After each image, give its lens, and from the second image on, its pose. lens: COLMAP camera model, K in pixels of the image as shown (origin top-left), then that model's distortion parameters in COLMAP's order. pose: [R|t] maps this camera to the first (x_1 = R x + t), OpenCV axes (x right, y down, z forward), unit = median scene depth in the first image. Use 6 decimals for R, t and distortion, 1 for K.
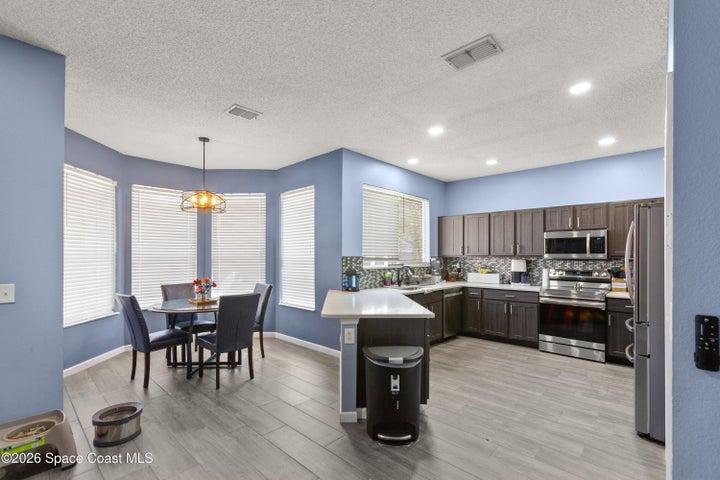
lens RADIAL K [[323.2, 0, 357.5], [0, 323.2, 254.1], [0, 0, 1]] dist [-0.003381, 0.003480]
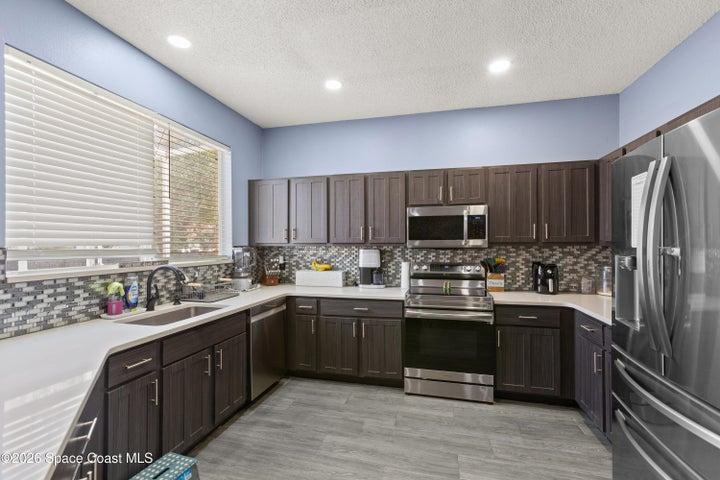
lens RADIAL K [[323.2, 0, 362.2], [0, 323.2, 242.2], [0, 0, 1]] dist [-0.003381, 0.003480]
pose [[0.868409, -0.001879, 0.495845, 0.167678], [0.004096, 0.999986, -0.003385, 0.005031], [-0.495831, 0.004971, 0.868405, 0.461687]]
